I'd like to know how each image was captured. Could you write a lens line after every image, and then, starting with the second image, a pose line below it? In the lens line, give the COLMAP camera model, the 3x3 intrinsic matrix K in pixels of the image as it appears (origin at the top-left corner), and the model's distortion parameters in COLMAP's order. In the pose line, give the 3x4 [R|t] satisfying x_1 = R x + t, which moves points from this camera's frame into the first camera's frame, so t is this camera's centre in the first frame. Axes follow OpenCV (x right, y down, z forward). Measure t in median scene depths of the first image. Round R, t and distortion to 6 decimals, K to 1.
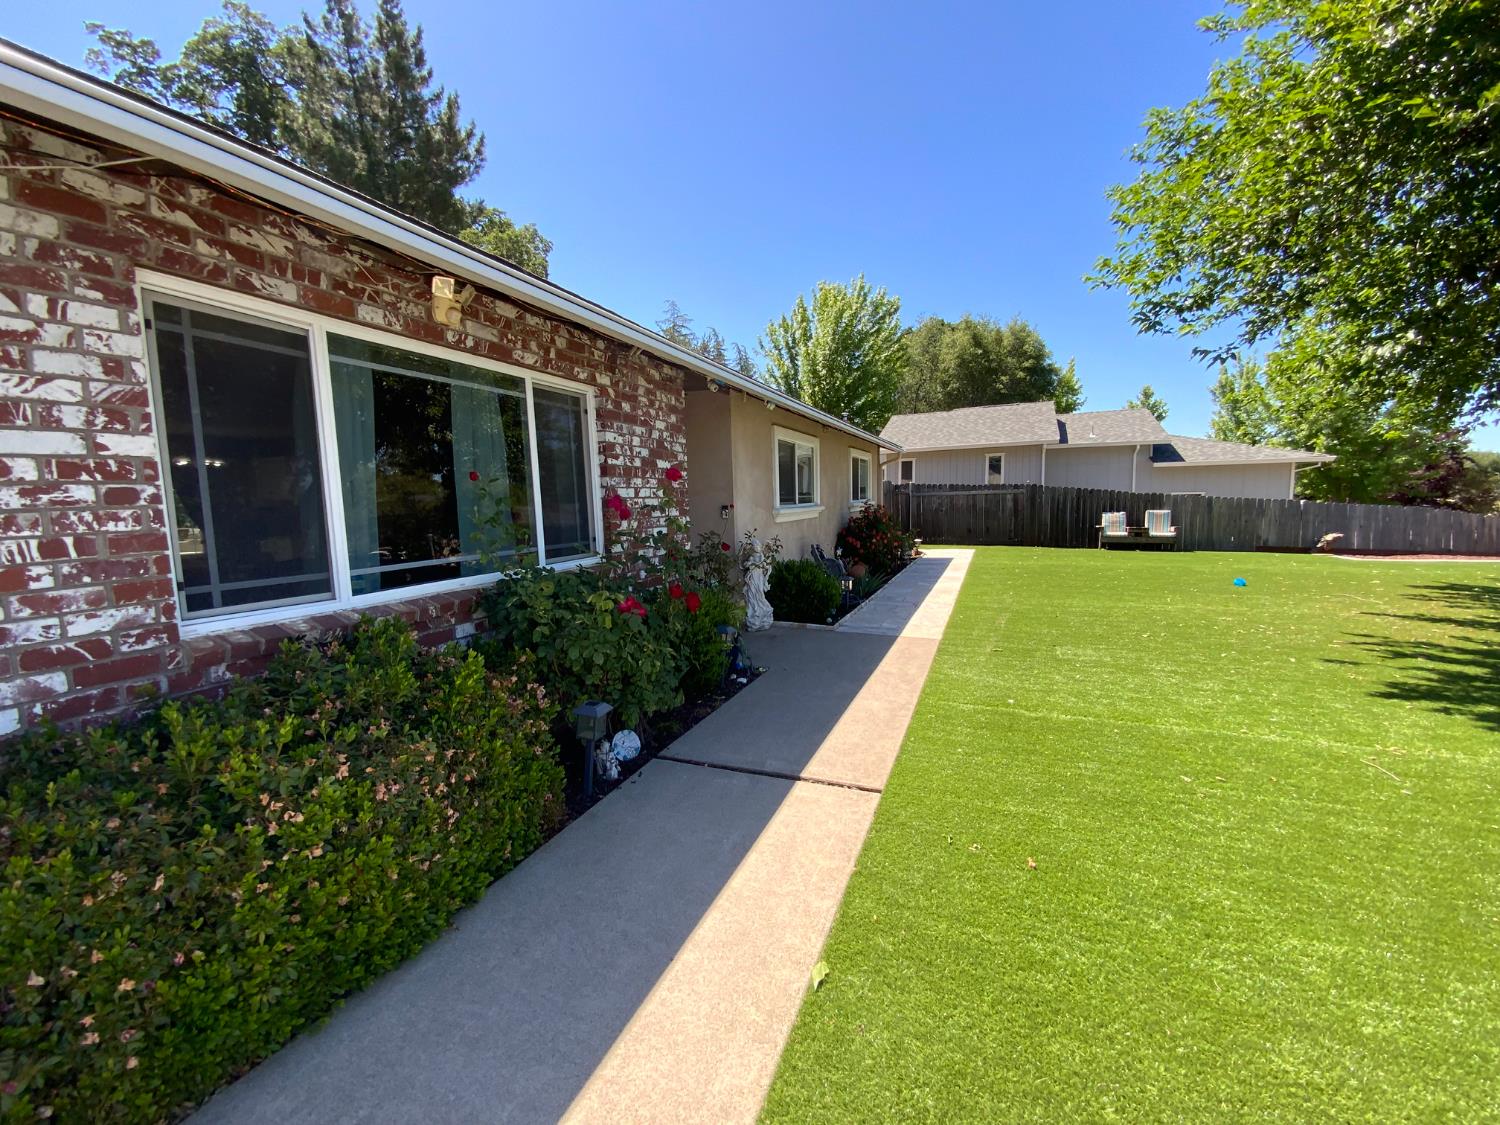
lens RADIAL K [[601.2, 0, 746.8], [0, 601.2, 564.3], [0, 0, 1]] dist [0.010021, -0.012919]
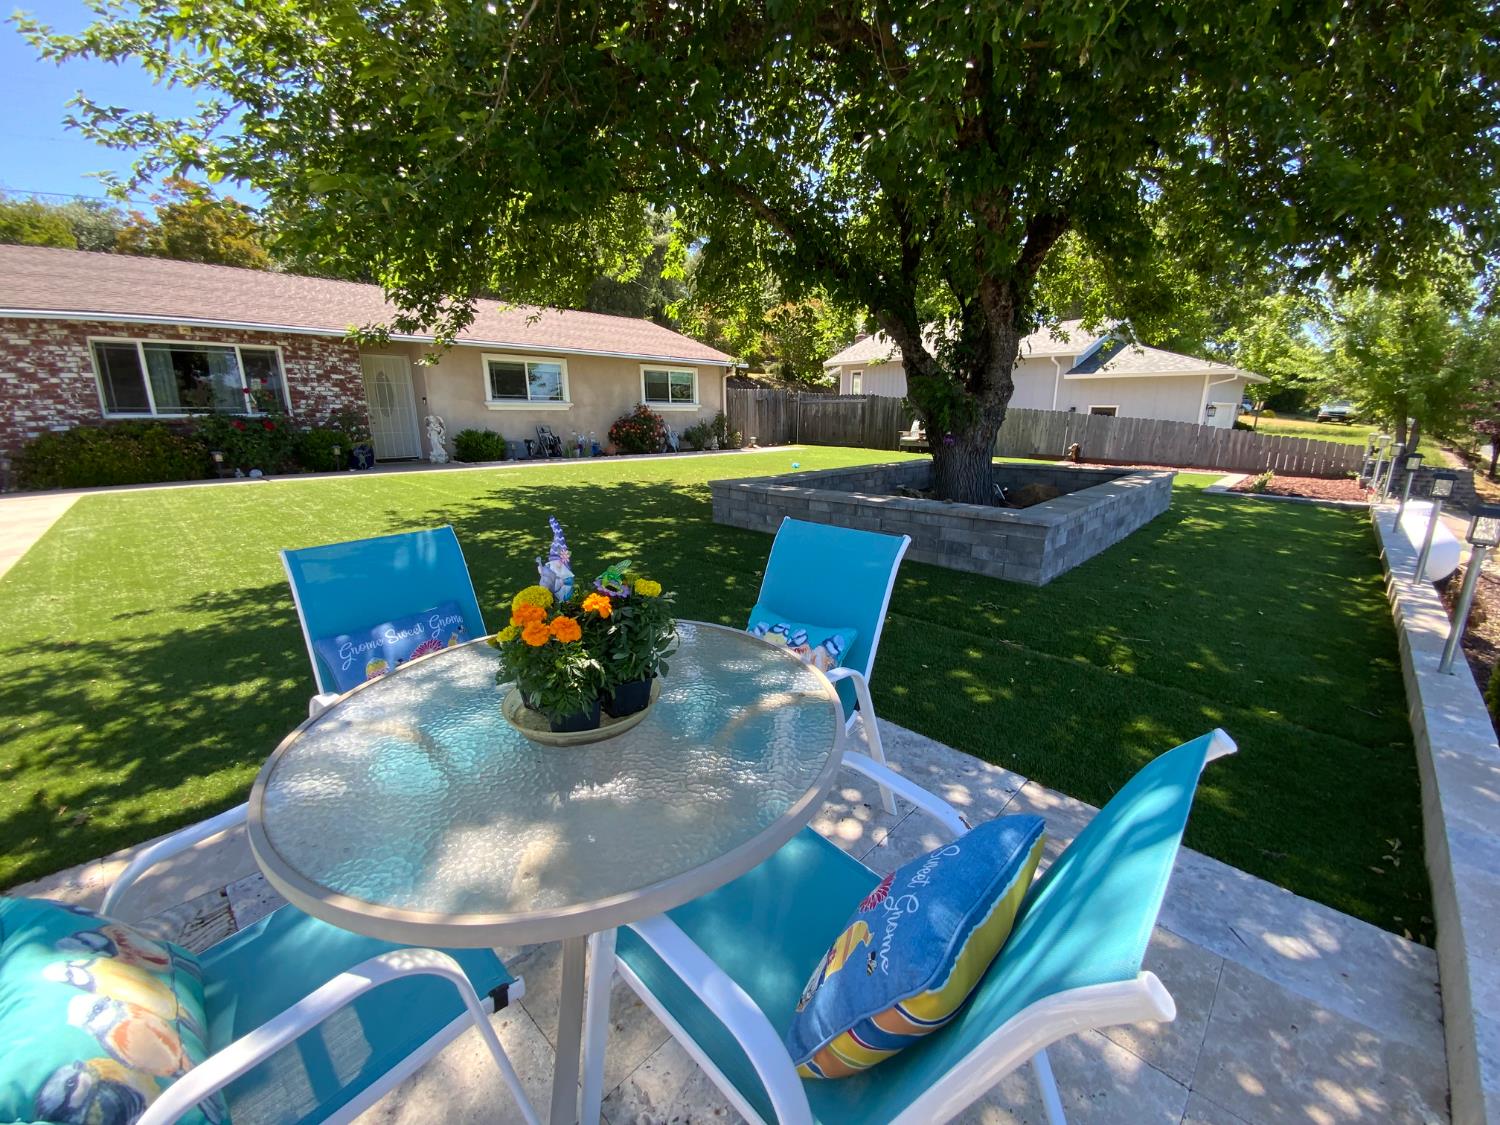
lens RADIAL K [[601.2, 0, 753.5], [0, 601.2, 565.4], [0, 0, 1]] dist [0.010021, -0.012919]
pose [[0.934347, 0.111521, -0.338464, 2.622105], [-0.061646, 0.986034, 0.154713, 0.109279], [0.350991, -0.123690, 0.928173, -0.799327]]
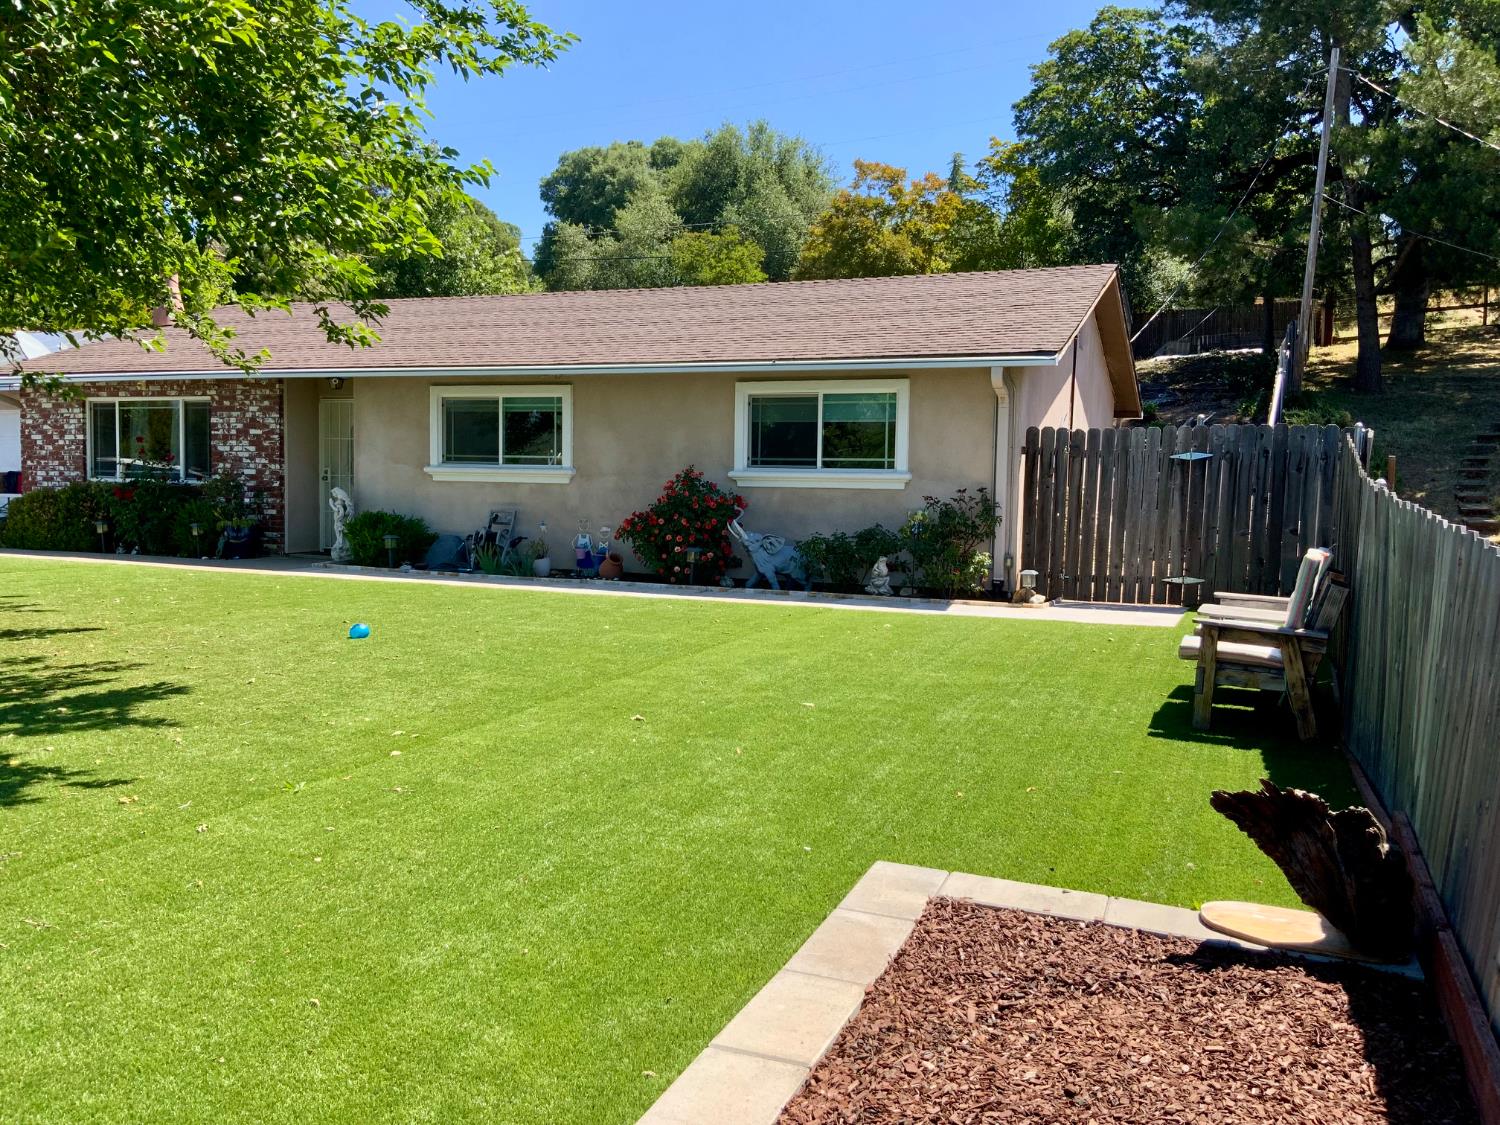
lens RADIAL K [[1217.5, 0, 749.9], [0, 1217.5, 564.1], [0, 0, 1]] dist [0.056130, -0.126682]
pose [[0.007961, 0.093607, -0.995577, 3.893662], [-0.126975, 0.987645, 0.091846, -0.342978], [0.991874, 0.125682, 0.019748, 2.768056]]
